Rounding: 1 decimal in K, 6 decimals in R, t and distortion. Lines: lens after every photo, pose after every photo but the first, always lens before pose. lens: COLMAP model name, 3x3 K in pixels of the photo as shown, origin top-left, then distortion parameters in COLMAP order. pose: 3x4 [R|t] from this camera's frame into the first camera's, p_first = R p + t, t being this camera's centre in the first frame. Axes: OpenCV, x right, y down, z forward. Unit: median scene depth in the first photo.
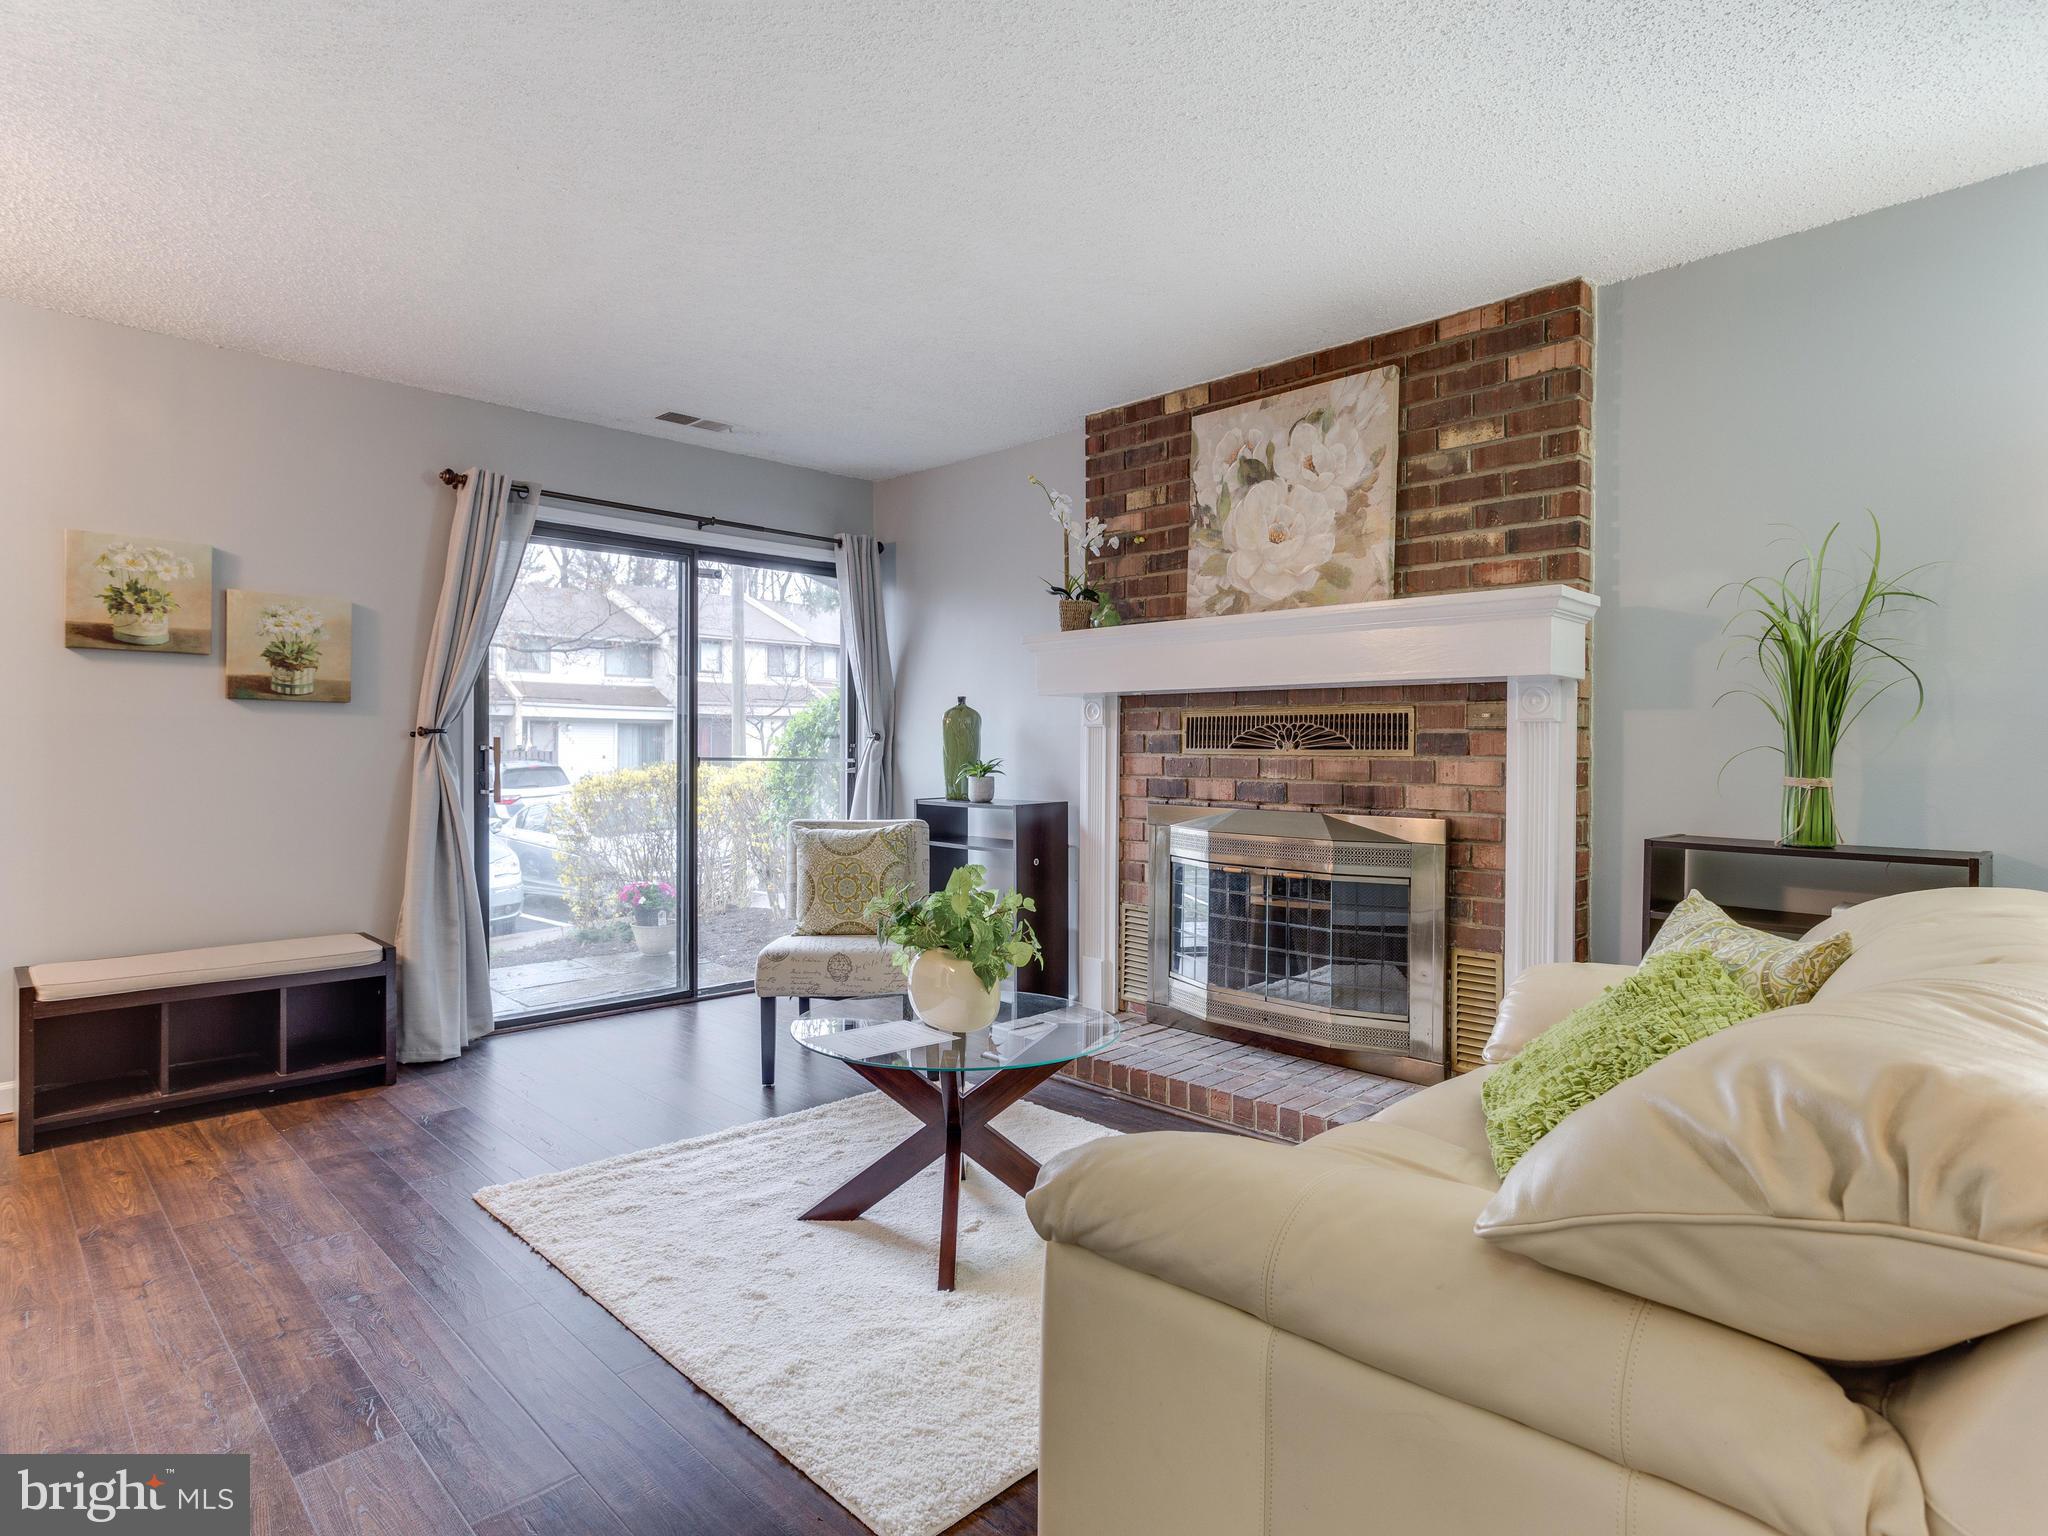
lens RADIAL K [[1141.5, 0, 1029.3], [0, 1141.5, 745.7], [0, 0, 1]] dist [-0.000752, 0.001125]
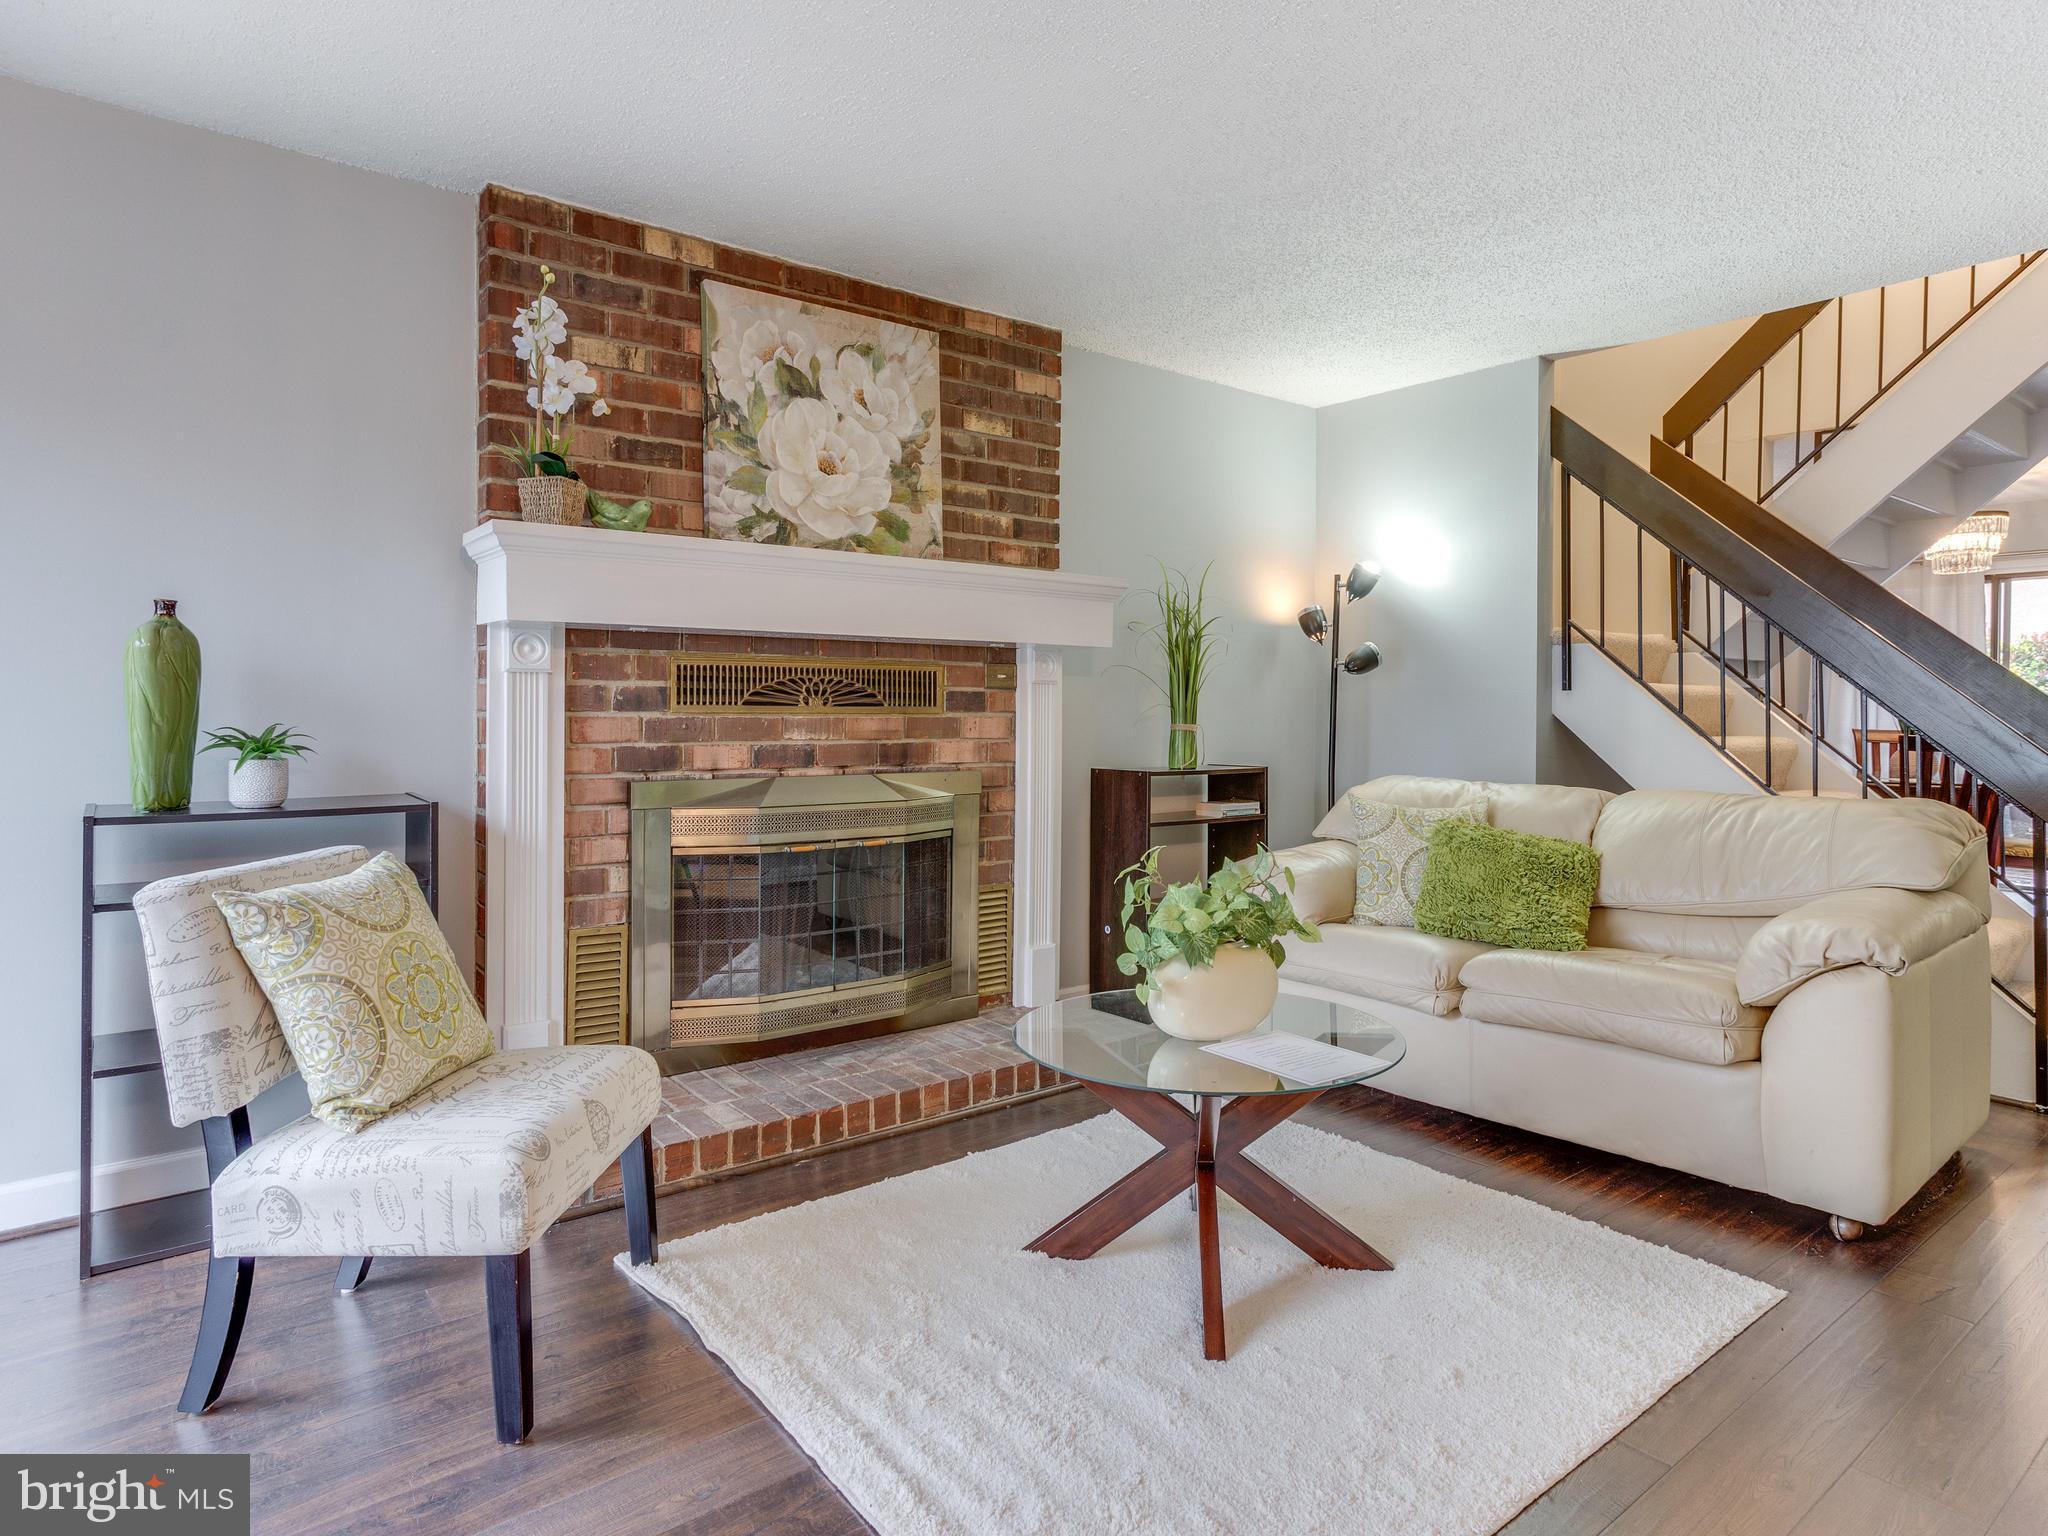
lens RADIAL K [[1167.4, 0, 1039.8], [0, 1167.4, 711.3], [0, 0, 1]] dist [-0.001725, -0.000071]
pose [[0.114403, -0.003610, 0.993428, -0.684493], [-0.001872, 0.999991, 0.003850, 0.003395], [-0.993433, -0.002300, 0.114395, 0.750343]]
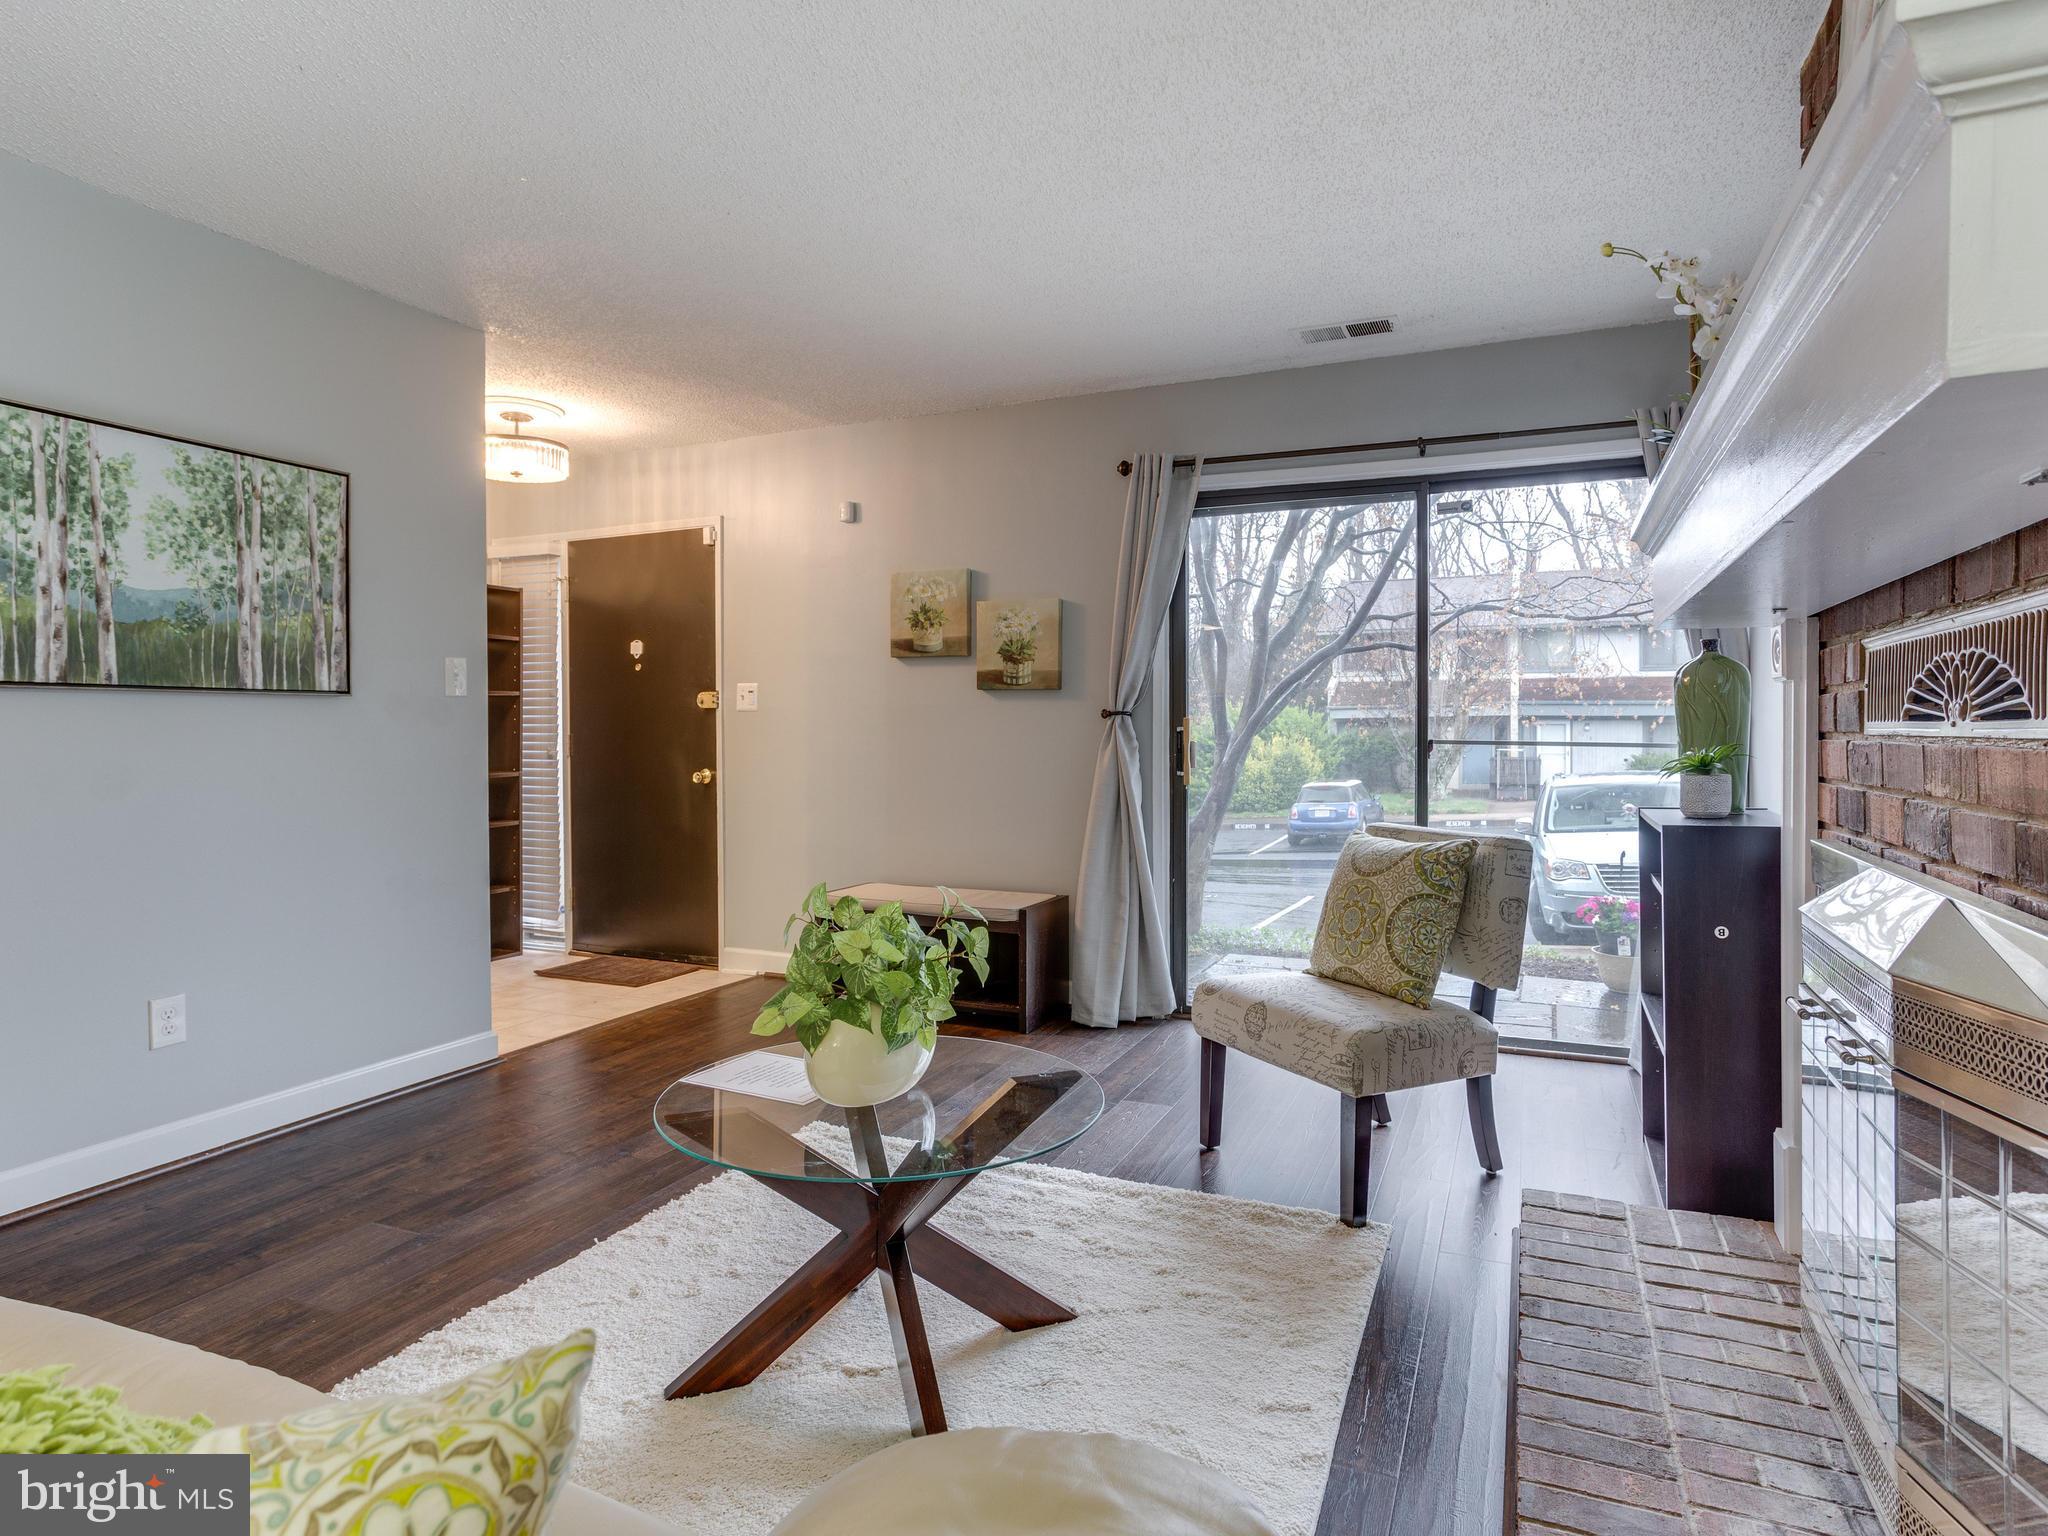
lens RADIAL K [[1141.5, 0, 1029.3], [0, 1141.5, 745.7], [0, 0, 1]] dist [-0.000752, 0.001125]
pose [[0.359492, 0.006310, -0.933127, 0.478288], [0.001070, 0.999974, 0.007174, 0.010453], [0.933148, -0.003577, 0.359476, 0.603700]]
